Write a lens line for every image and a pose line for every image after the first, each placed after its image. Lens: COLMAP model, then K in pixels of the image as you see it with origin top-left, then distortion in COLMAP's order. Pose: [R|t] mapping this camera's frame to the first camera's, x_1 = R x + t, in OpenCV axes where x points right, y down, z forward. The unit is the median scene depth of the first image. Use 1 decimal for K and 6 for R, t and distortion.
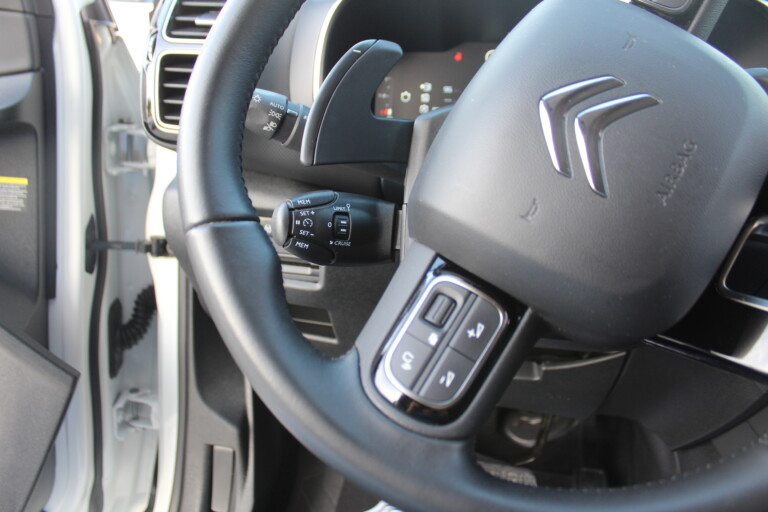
lens RADIAL K [[644.0, 0, 384.0], [0, 644.0, 256.0], [0, 0, 1]] dist [-0.151039, 0.148174]
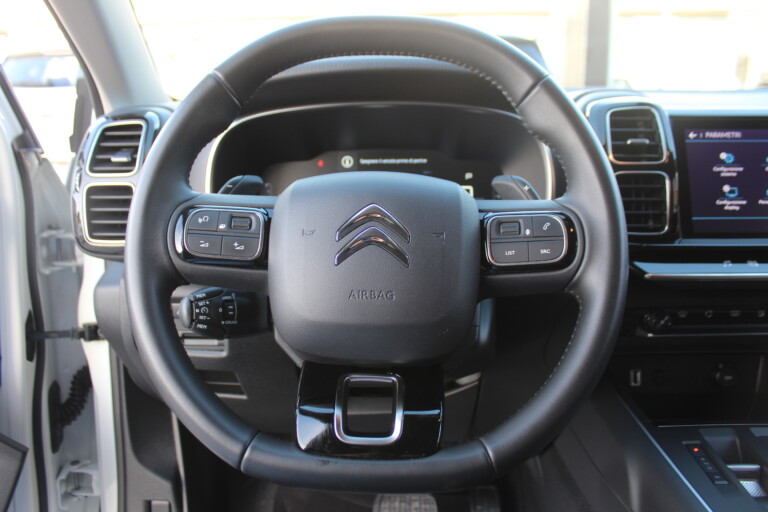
lens RADIAL K [[644.0, 0, 384.0], [0, 644.0, 256.0], [0, 0, 1]] dist [-0.151039, 0.148174]
pose [[0.989789, -0.086456, 0.113326, 0.061066], [0.095855, 0.992152, -0.080293, -0.009876], [-0.105495, 0.090336, 0.990308, -0.215747]]
